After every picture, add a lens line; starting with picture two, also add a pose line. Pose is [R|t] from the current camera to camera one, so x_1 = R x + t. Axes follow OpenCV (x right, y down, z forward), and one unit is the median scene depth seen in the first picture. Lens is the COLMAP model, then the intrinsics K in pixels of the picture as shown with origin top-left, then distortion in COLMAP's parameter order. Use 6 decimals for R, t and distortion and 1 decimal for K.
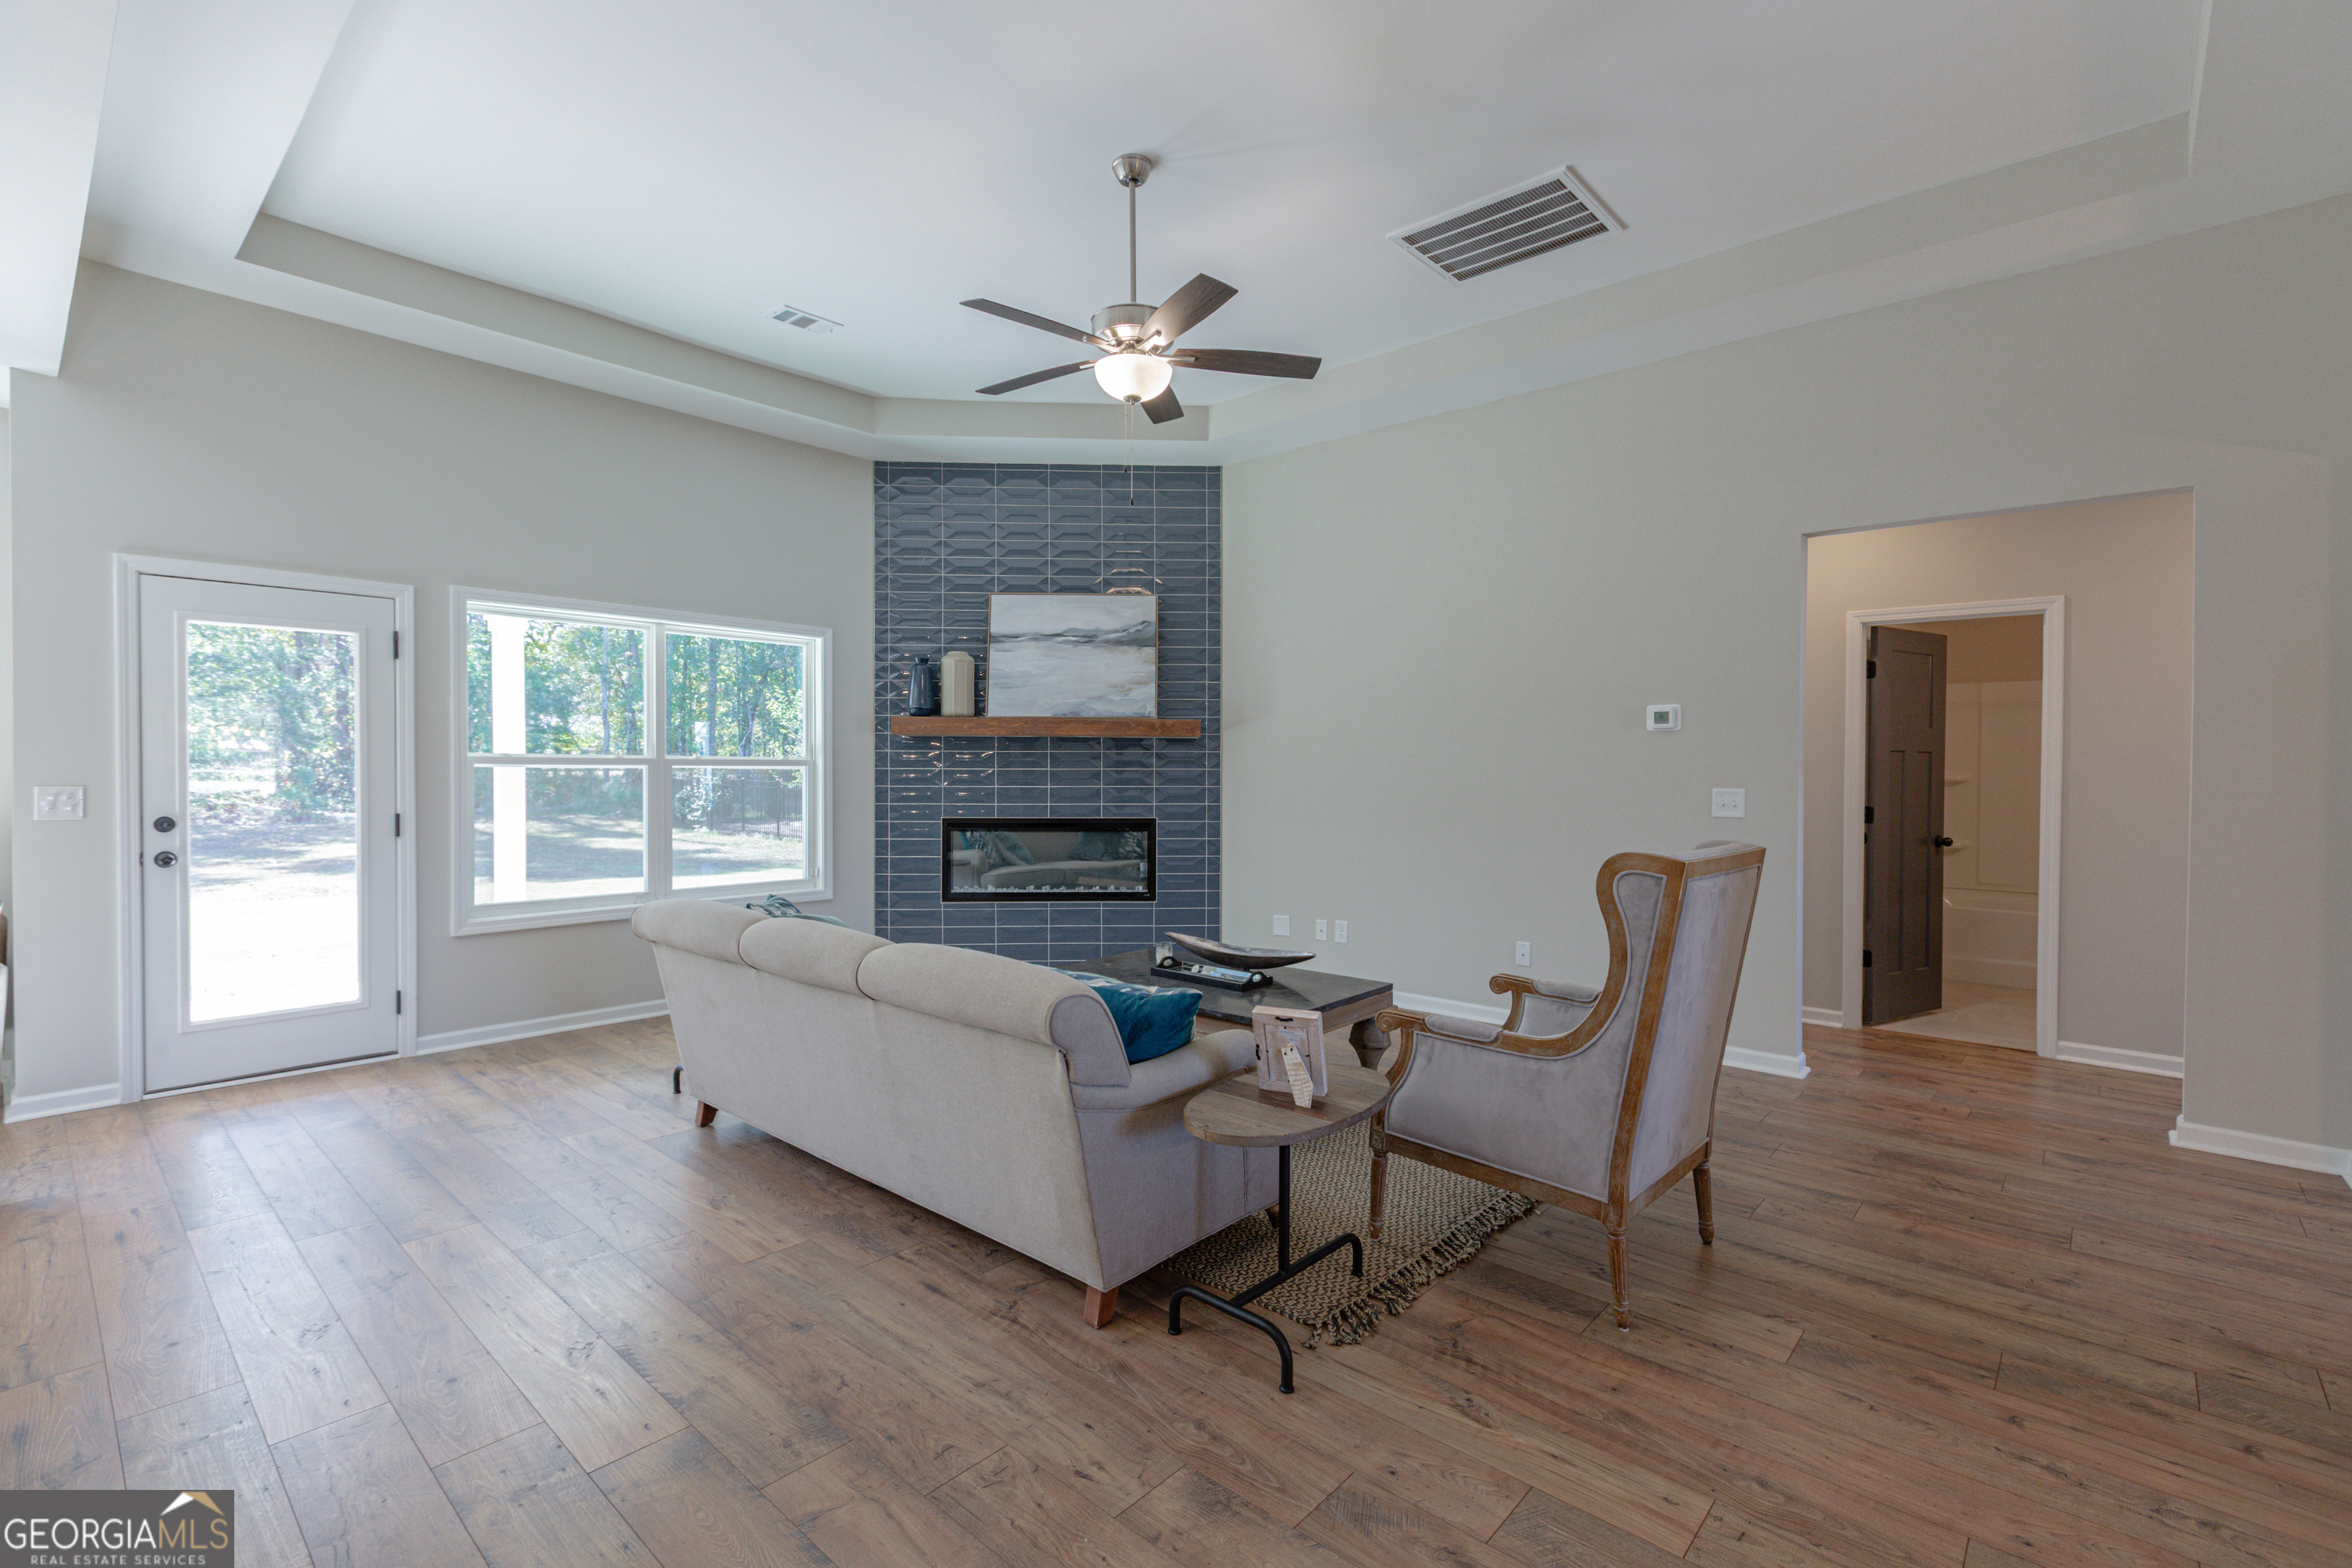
lens RADIAL K [[1070.6, 0, 1171.2], [0, 1070.6, 780.2], [0, 0, 1]] dist [-0.009121, 0.002319]
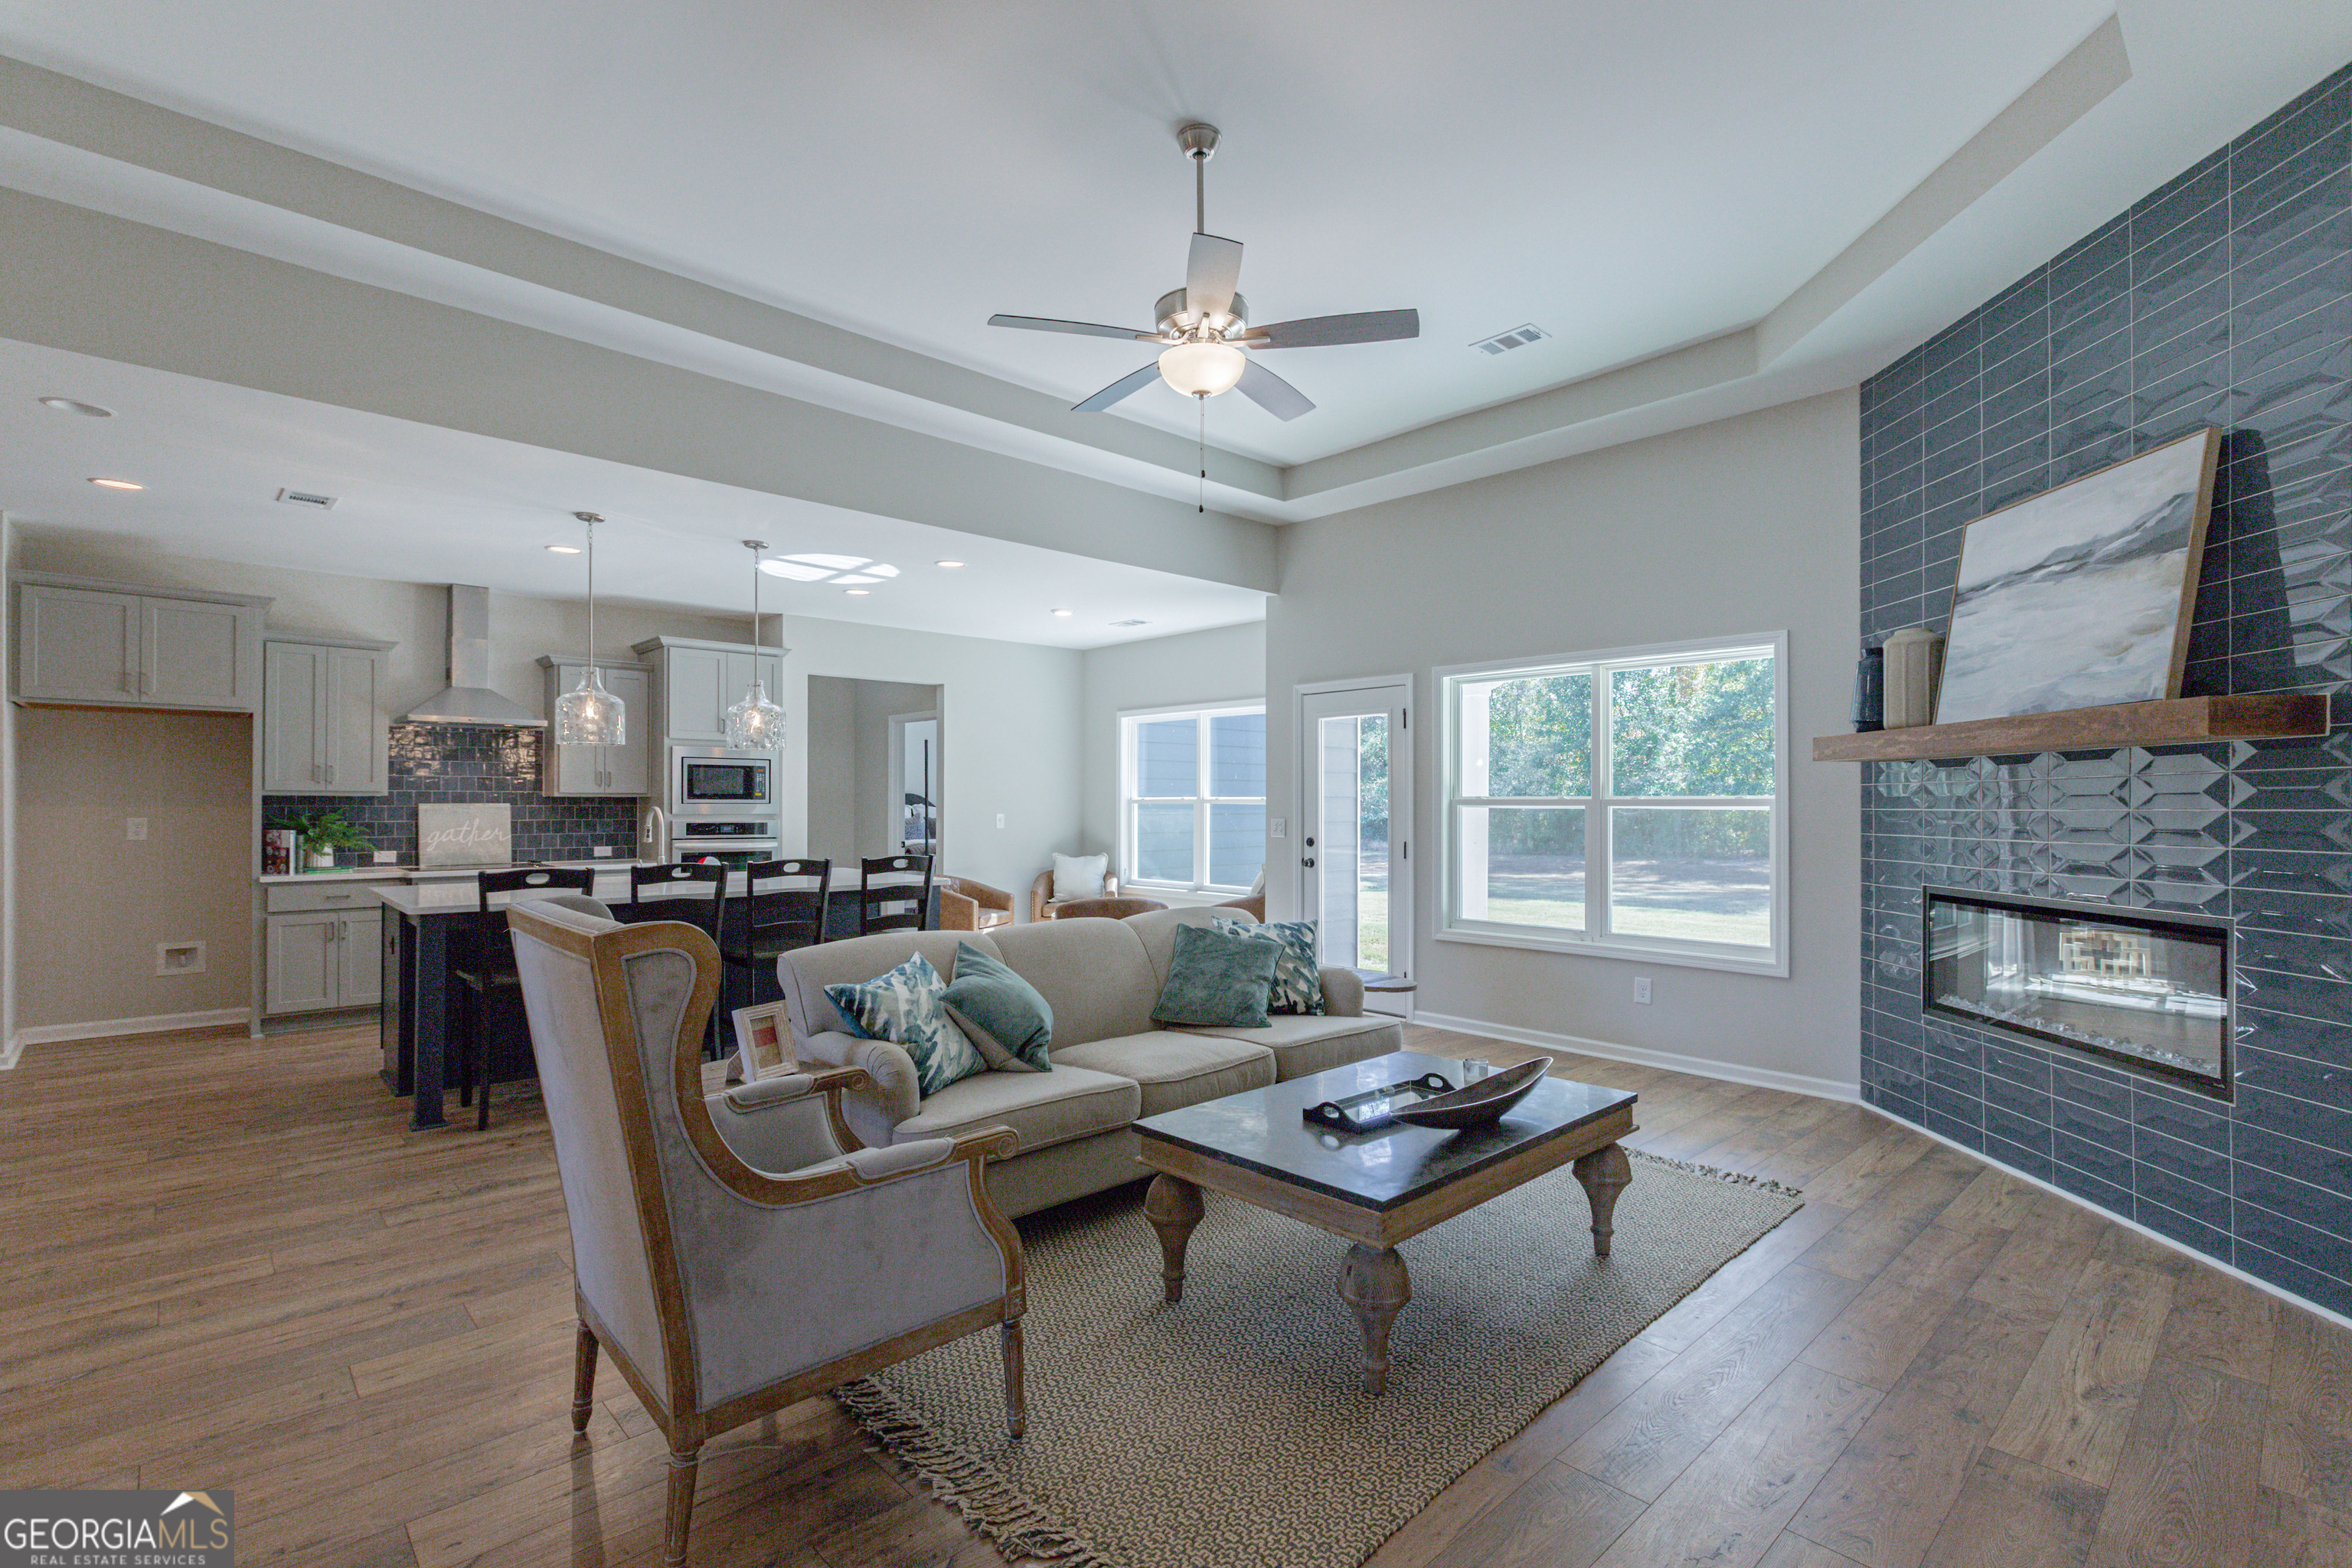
lens RADIAL K [[1070.6, 0, 1173.4], [0, 1070.6, 793.6], [0, 0, 1]] dist [-0.009121, 0.002319]
pose [[-0.102842, -0.011940, -0.994626, 0.488607], [-0.009524, 0.999894, -0.011019, -0.009005], [0.994652, 0.008340, -0.102945, 0.620252]]
